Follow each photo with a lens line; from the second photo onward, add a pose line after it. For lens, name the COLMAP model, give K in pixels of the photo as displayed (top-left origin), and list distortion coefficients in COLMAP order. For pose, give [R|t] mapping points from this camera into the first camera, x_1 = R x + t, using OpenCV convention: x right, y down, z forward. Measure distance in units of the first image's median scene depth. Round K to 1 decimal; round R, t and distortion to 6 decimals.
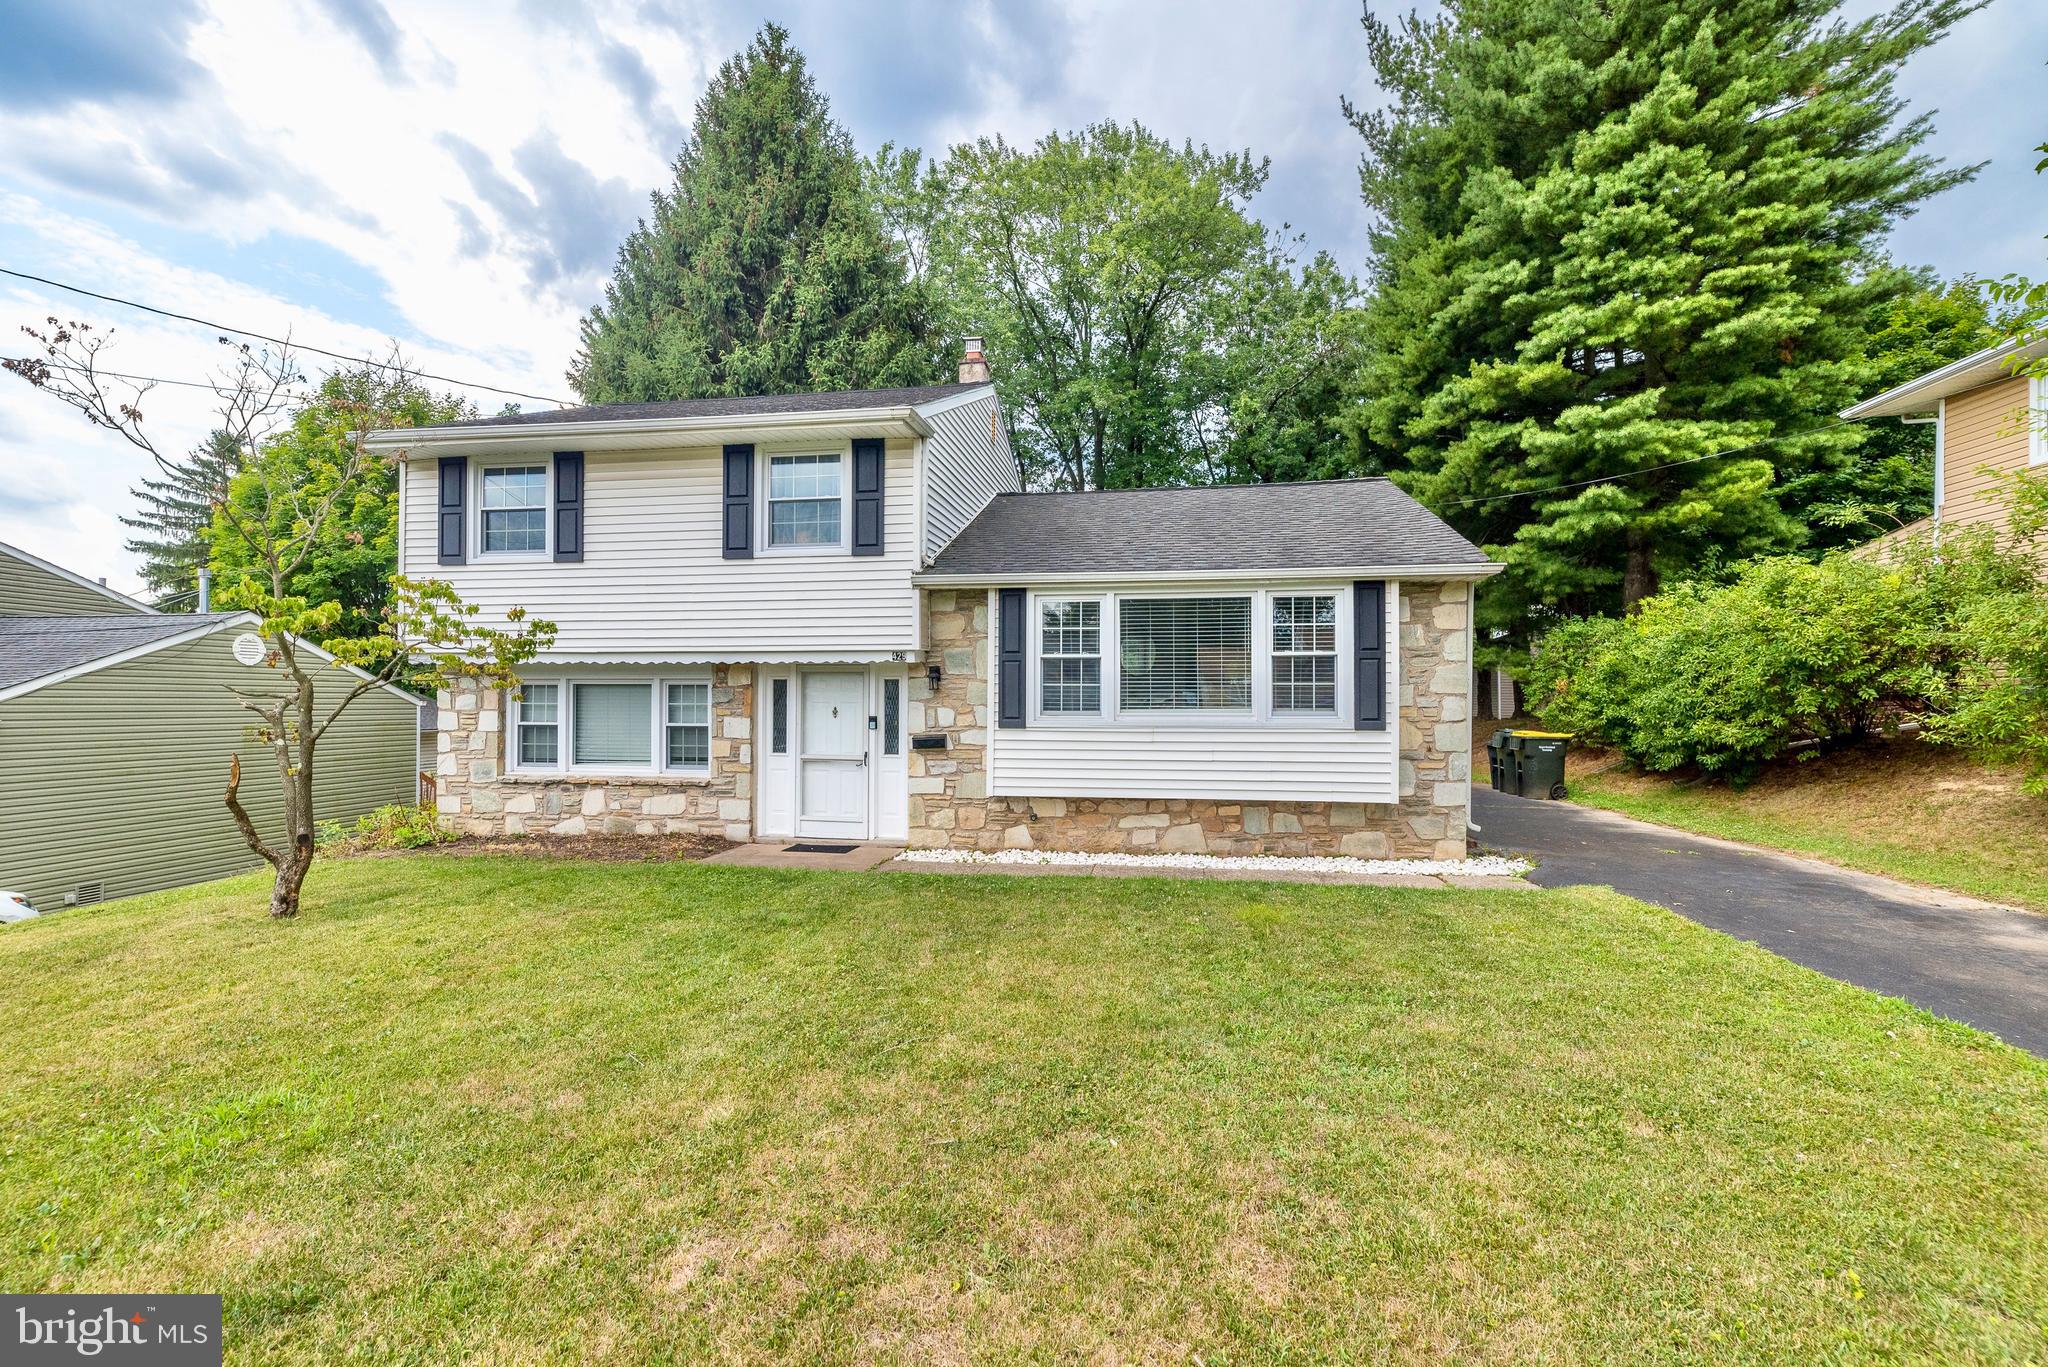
lens RADIAL K [[900.4, 0, 1058.9], [0, 900.4, 698.0], [0, 0, 1]] dist [0.000577, -0.000715]
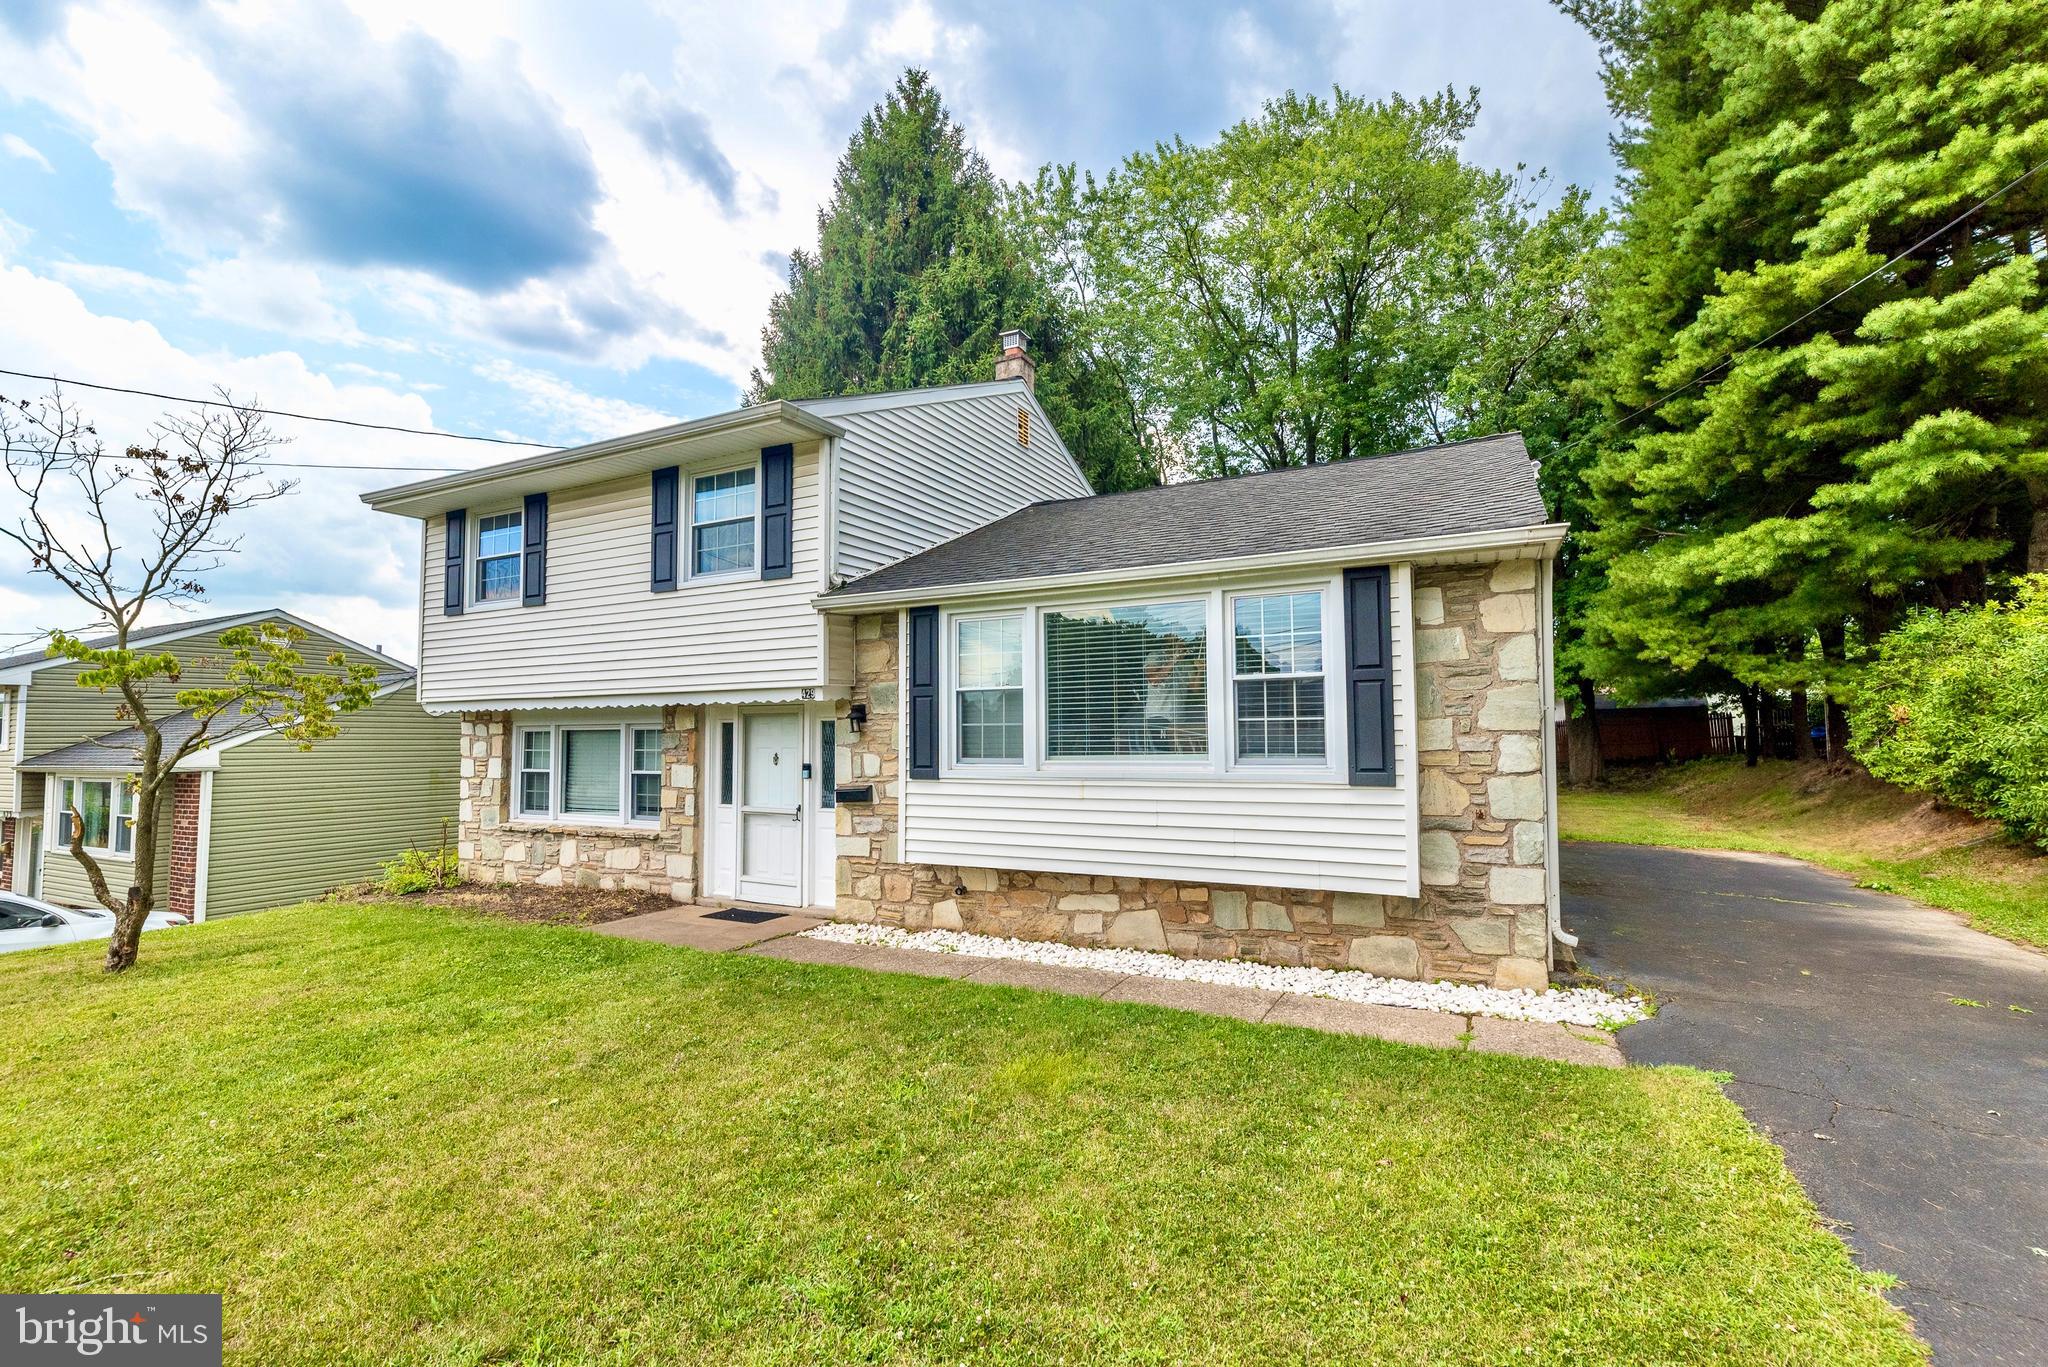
lens RADIAL K [[923.5, 0, 1034.5], [0, 923.5, 690.2], [0, 0, 1]] dist [0.006744, -0.000317]
pose [[0.947218, -0.025280, -0.319592, 0.275037], [0.009166, 0.998614, -0.051826, -0.002180], [0.320459, 0.046161, 0.946137, 0.215737]]
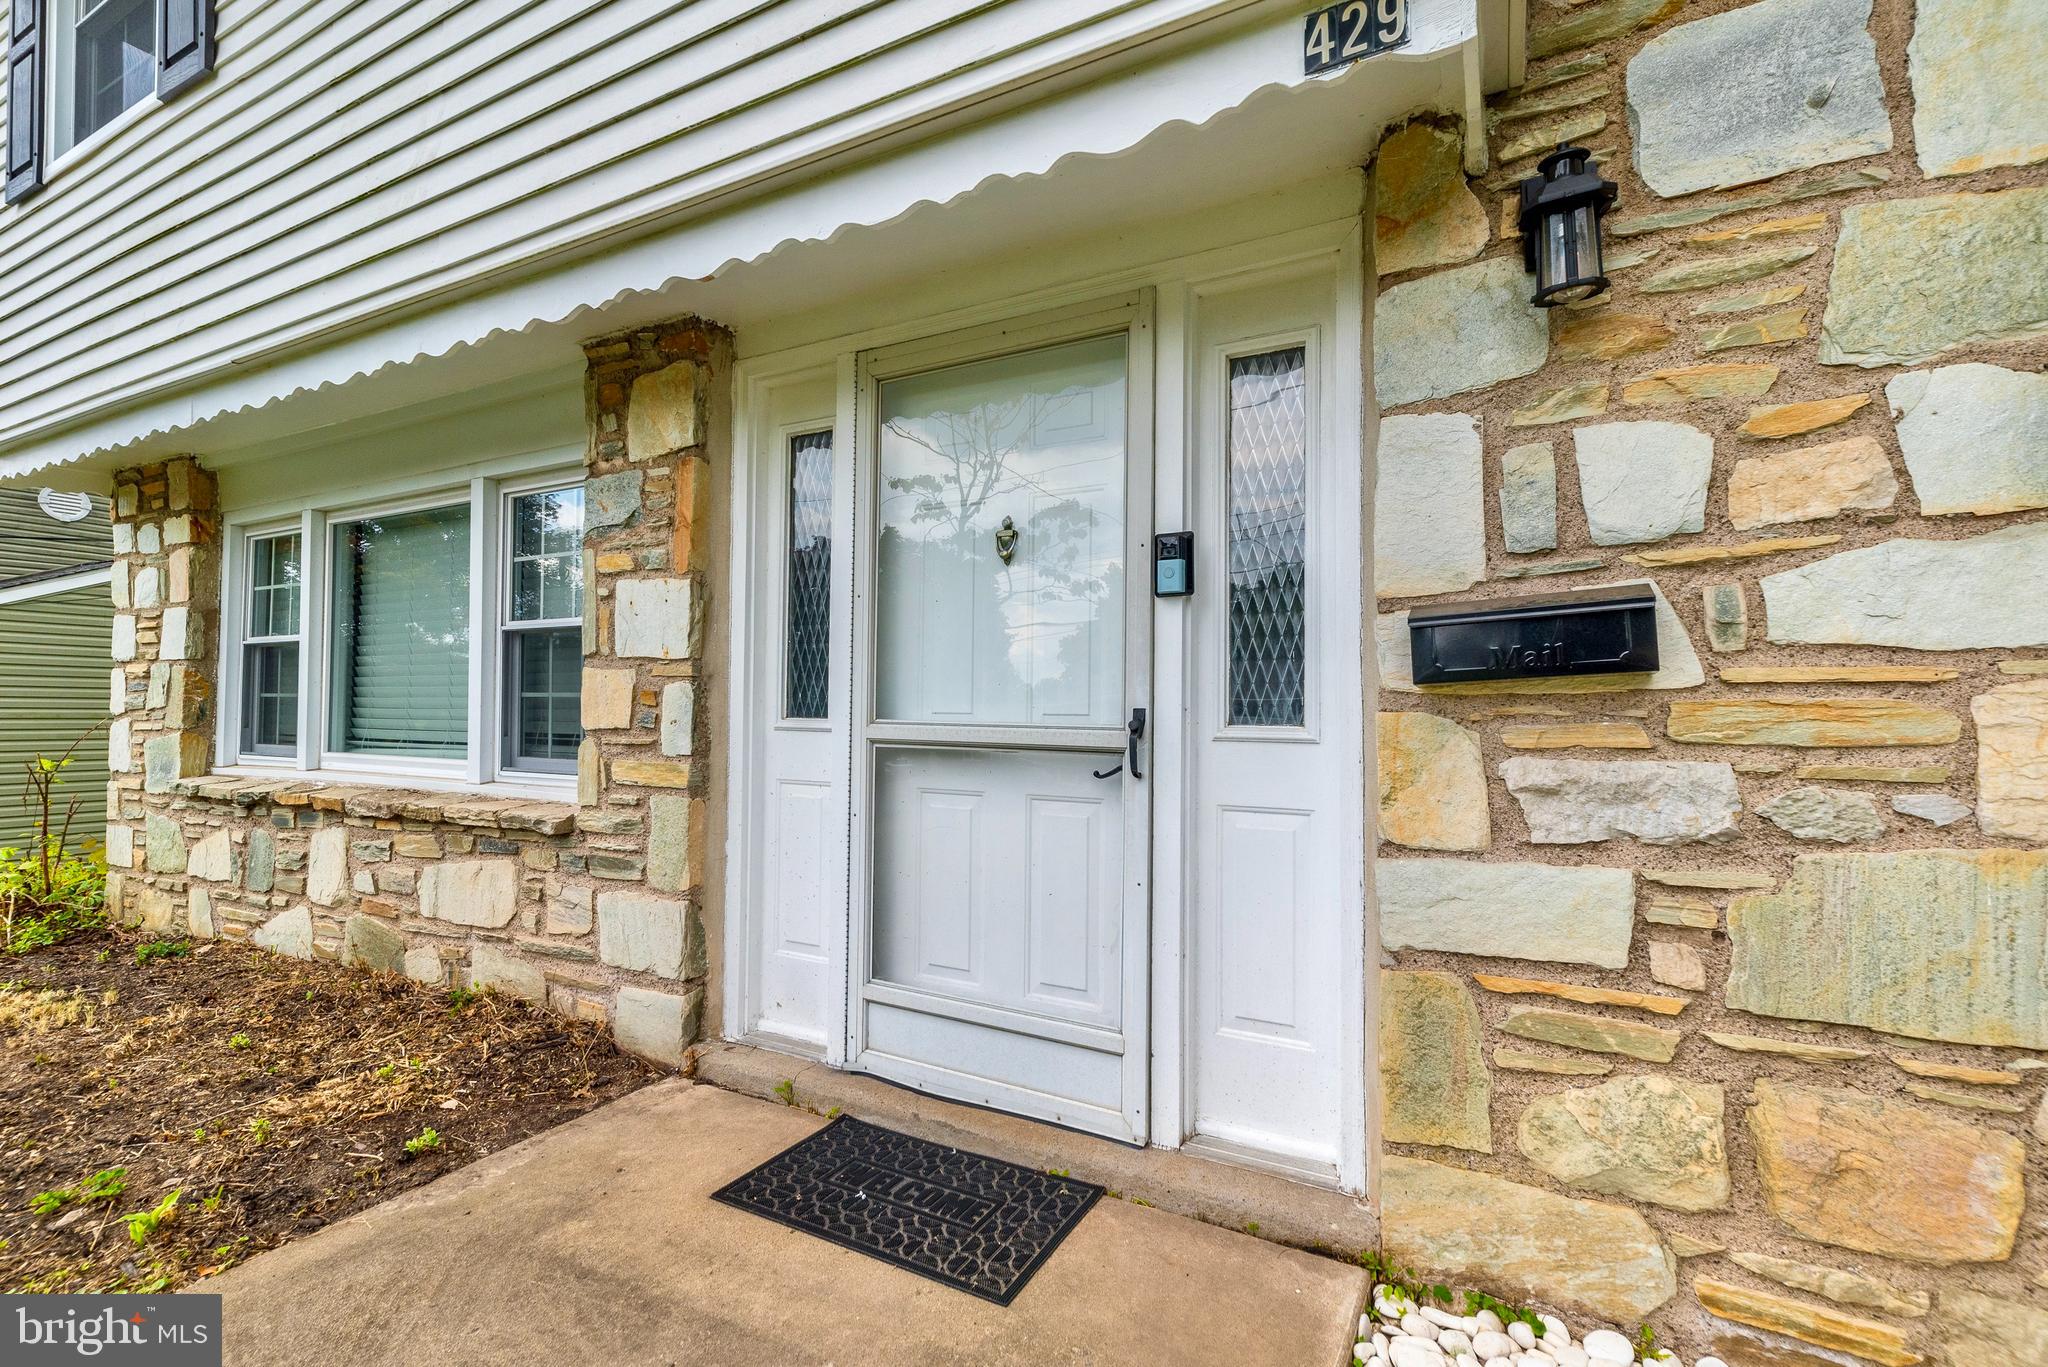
lens RADIAL K [[923.5, 0, 1034.5], [0, 923.5, 690.2], [0, 0, 1]] dist [0.006744, -0.000317]
pose [[0.945652, -0.002653, -0.325170, -0.161241], [-0.004582, 0.999759, -0.021481, 0.057598], [0.325148, 0.021804, 0.945412, 0.760682]]
